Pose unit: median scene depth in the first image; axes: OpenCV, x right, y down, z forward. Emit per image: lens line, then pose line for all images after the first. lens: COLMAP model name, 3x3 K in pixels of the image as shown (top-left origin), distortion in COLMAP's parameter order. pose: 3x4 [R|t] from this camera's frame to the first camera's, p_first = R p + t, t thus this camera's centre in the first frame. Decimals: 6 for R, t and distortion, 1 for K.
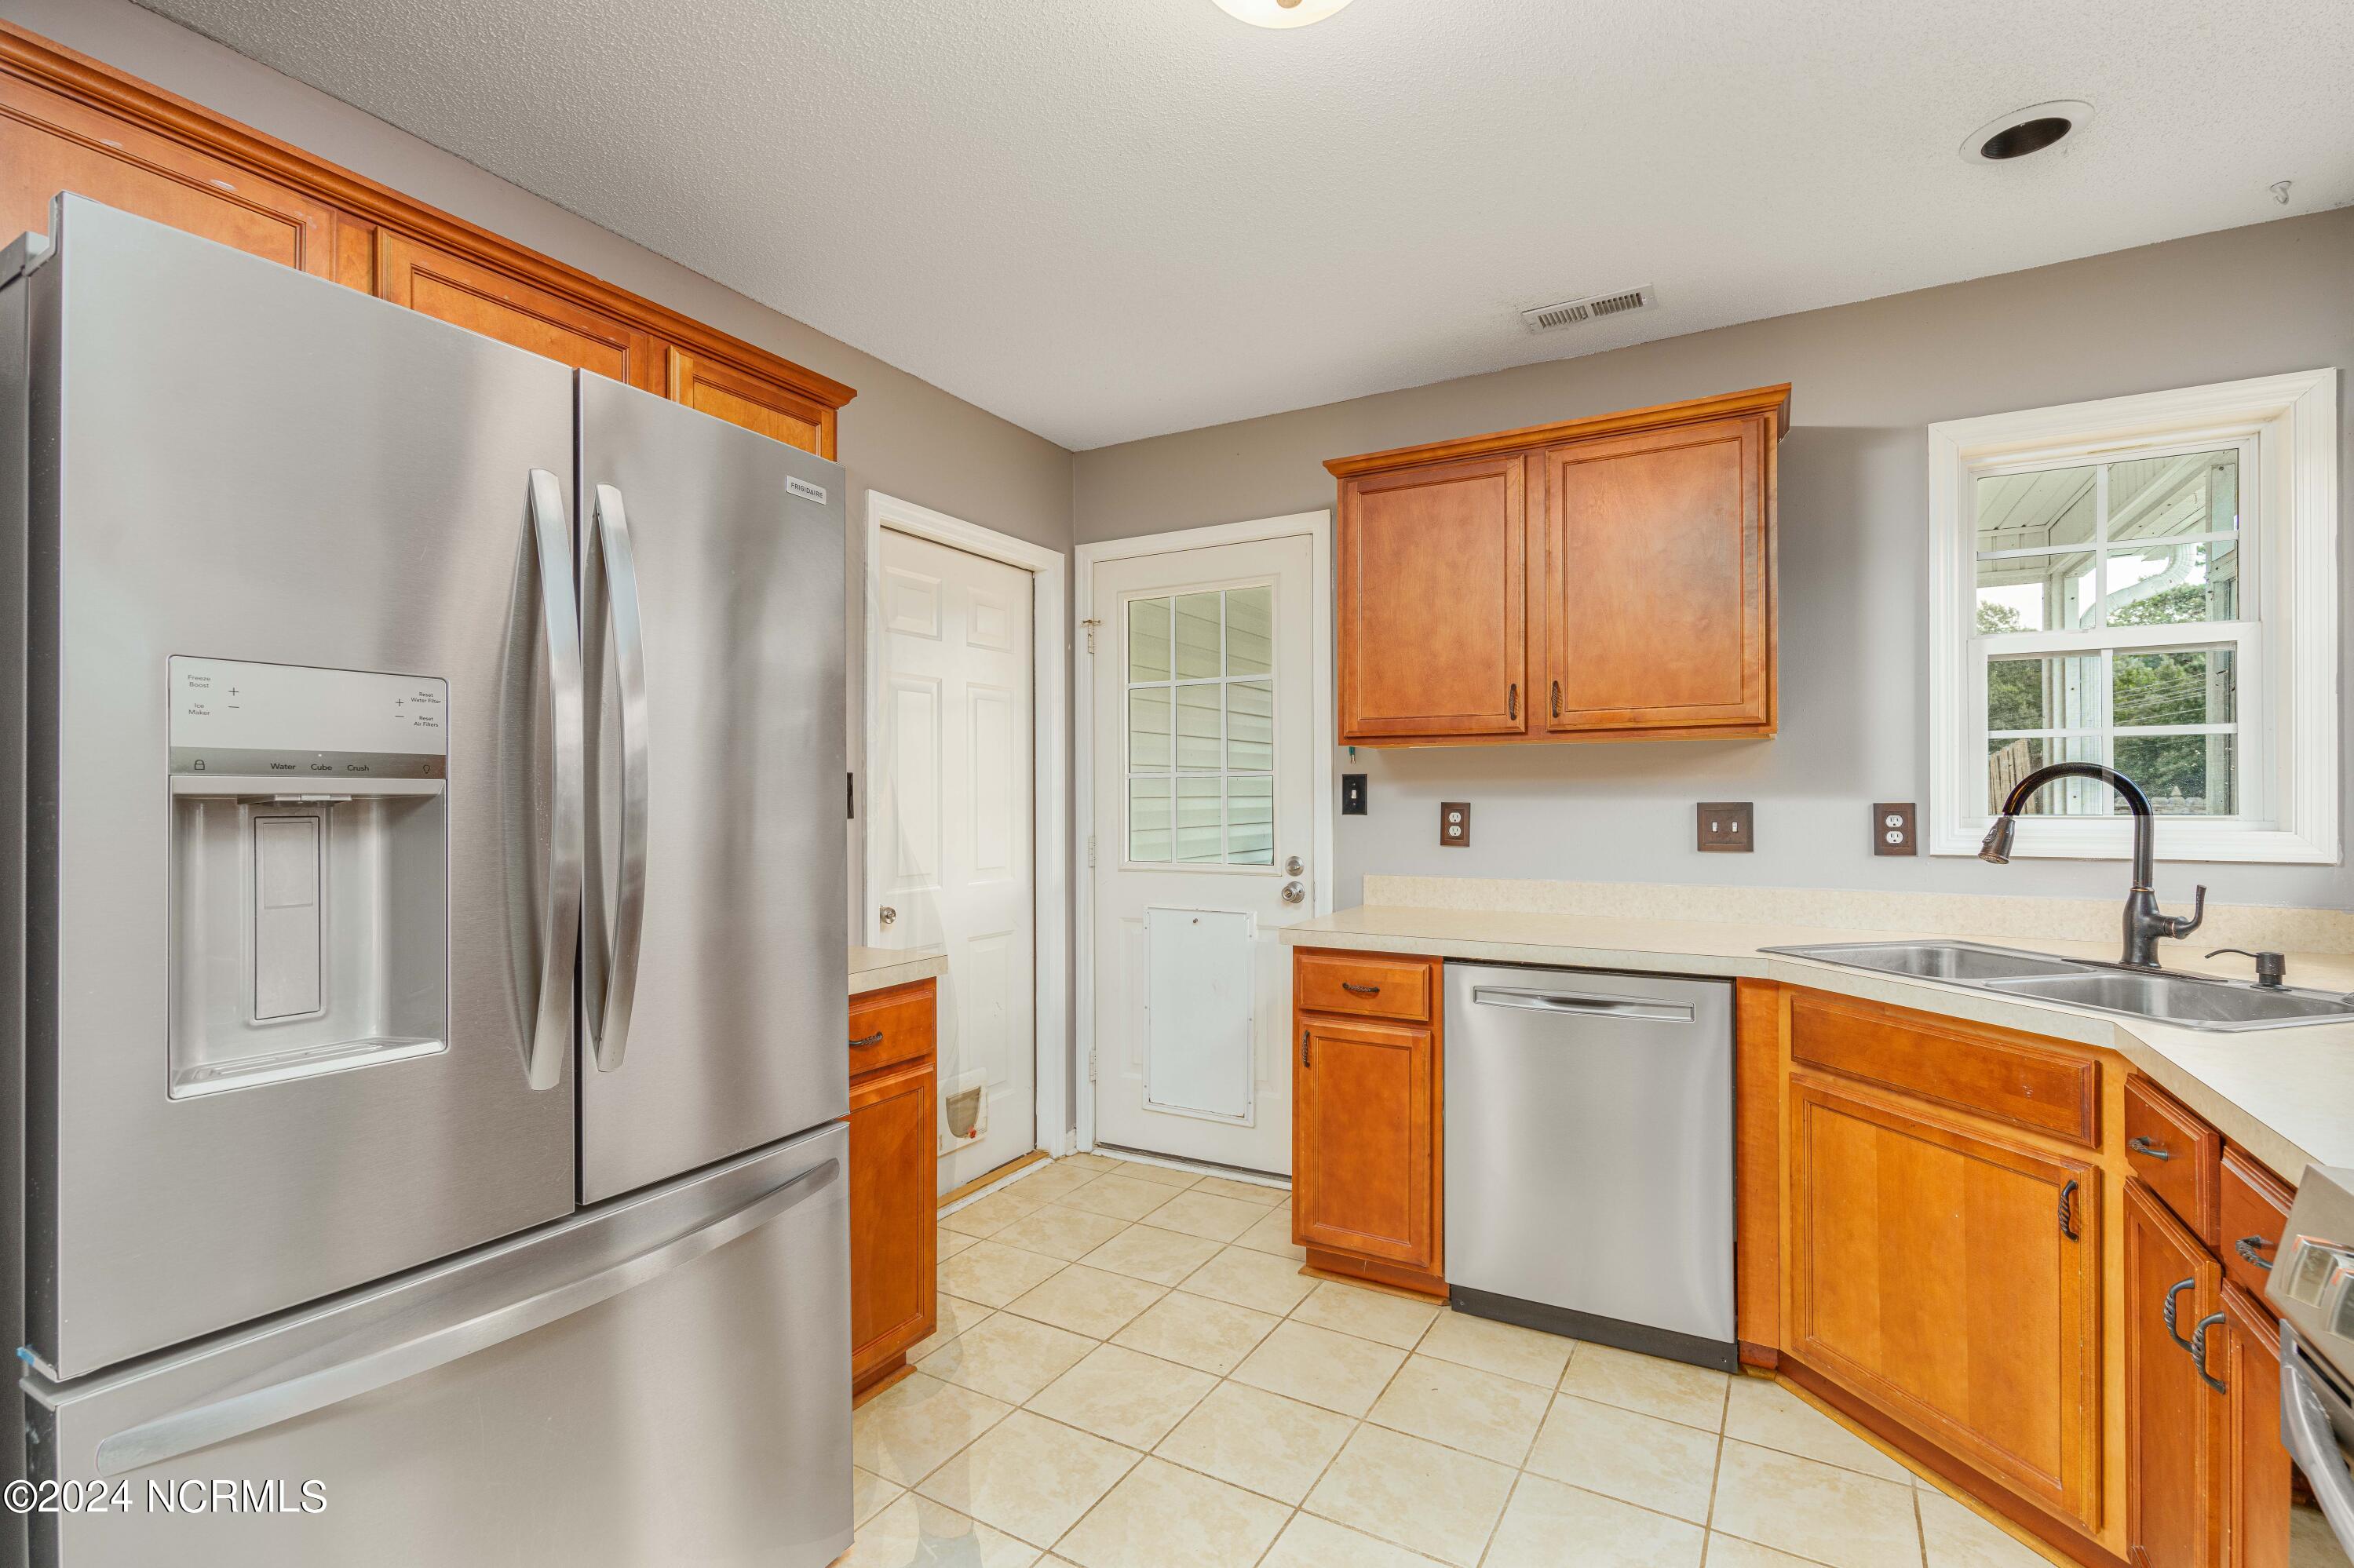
lens RADIAL K [[1104.1, 0, 1161.3], [0, 1104.1, 795.3], [0, 0, 1]] dist [-0.002710, 0.000669]
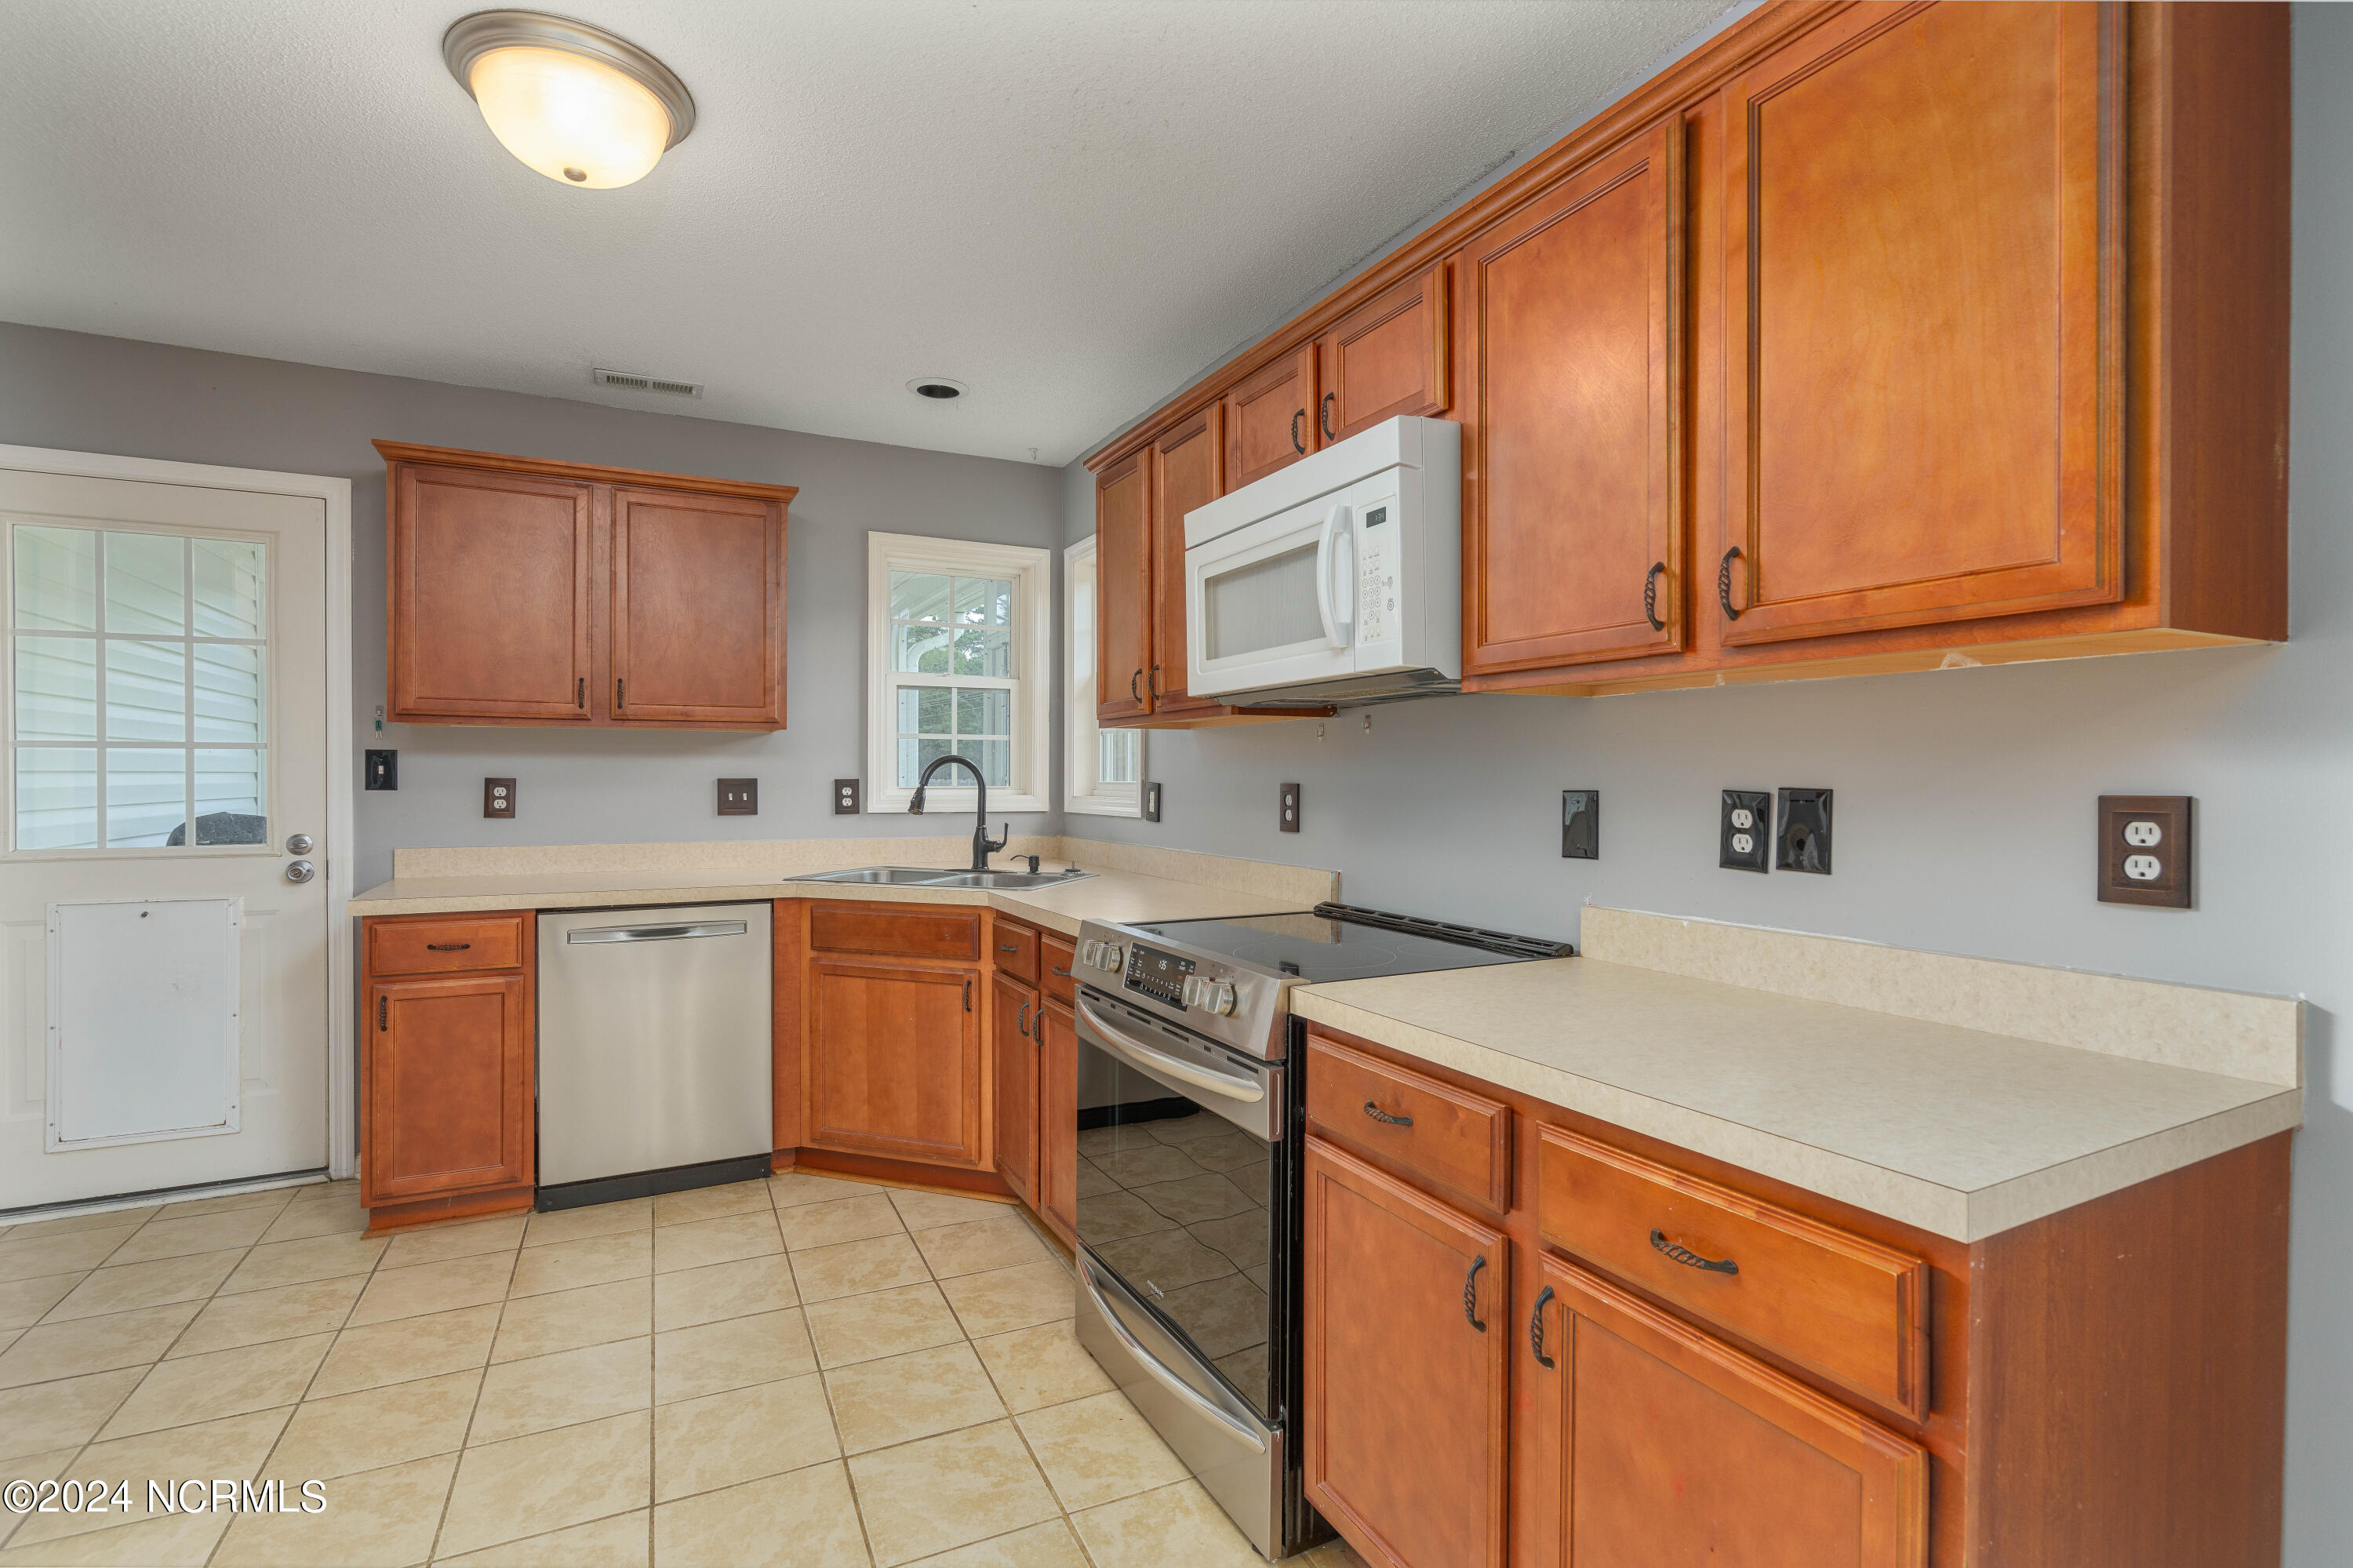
lens RADIAL K [[1077.5, 0, 1185.3], [0, 1077.5, 796.5], [0, 0, 1]] dist [0.001277, 0.000316]
pose [[0.550996, -0.009689, 0.834452, -0.314857], [-0.005573, 0.999868, 0.015289, 0.005915], [-0.834490, -0.013075, 0.550869, -0.196667]]
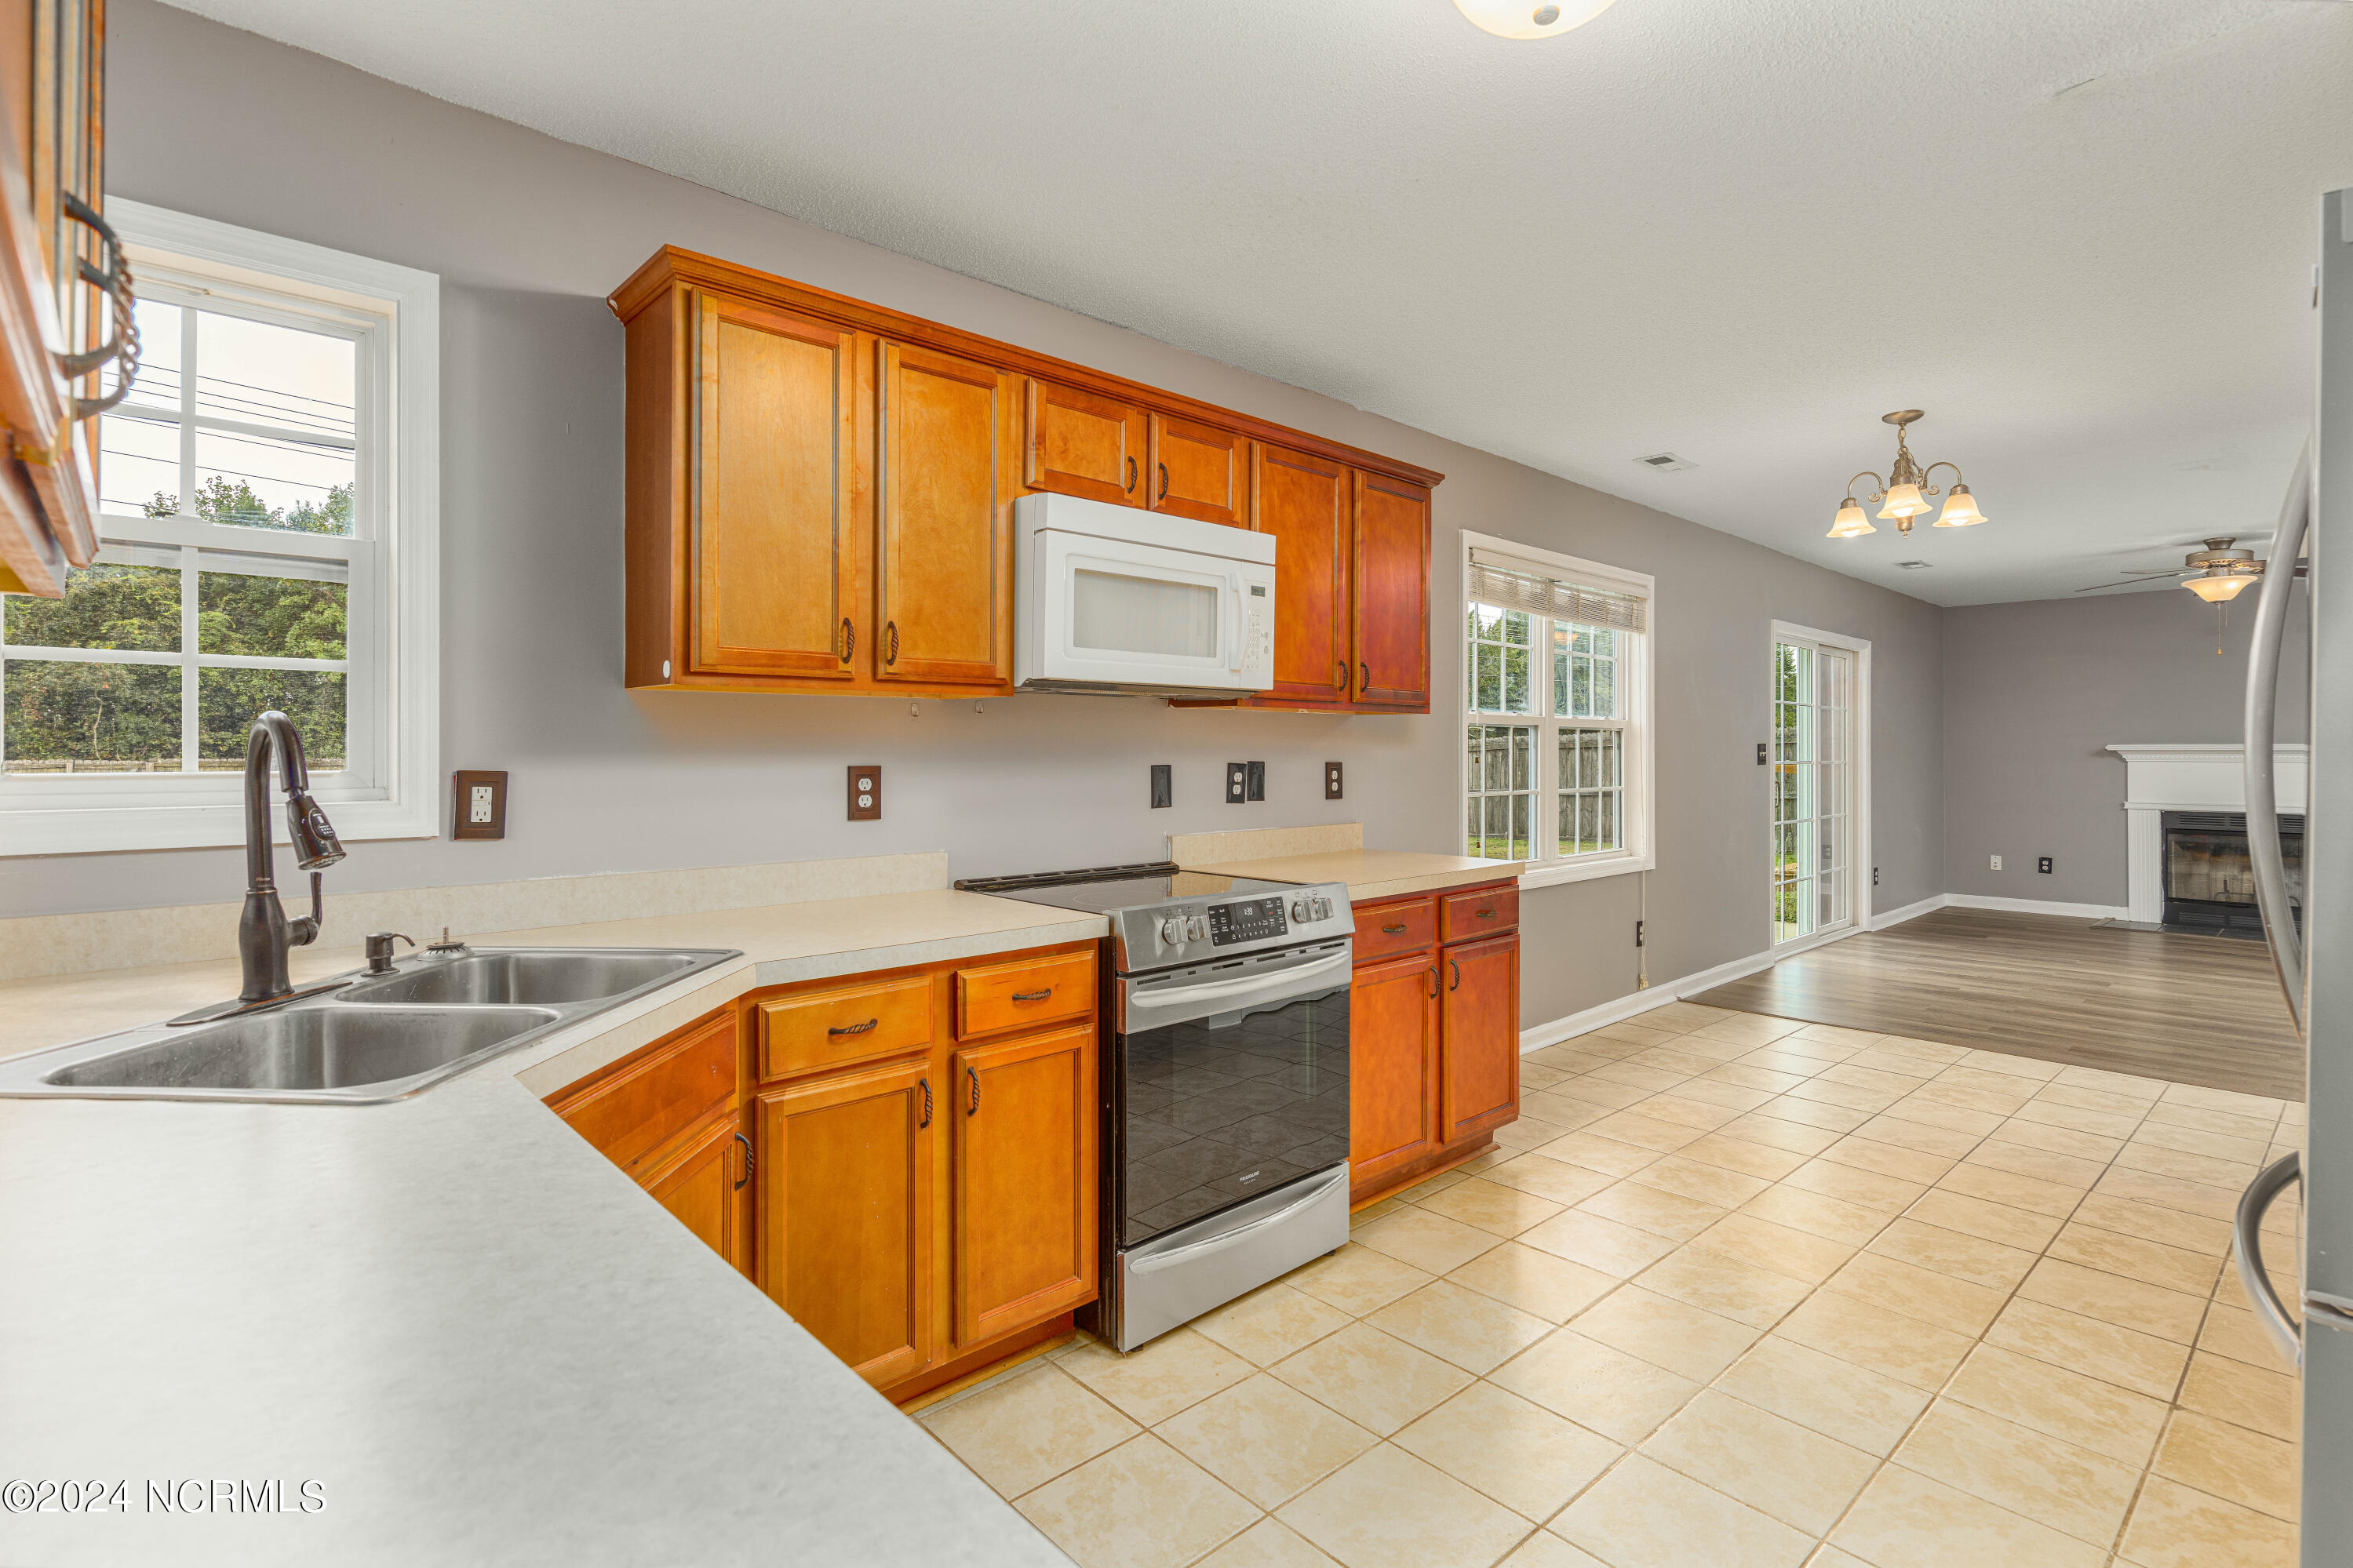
lens RADIAL K [[1110.7, 0, 1169.4], [0, 1110.7, 751.6], [0, 0, 1]] dist [0.000871, 0.000239]
pose [[-0.950822, -0.000201, 0.309739, 0.083803], [-0.000614, 0.999999, -0.001234, -0.001770], [-0.309738, -0.001363, -0.950821, 1.212423]]
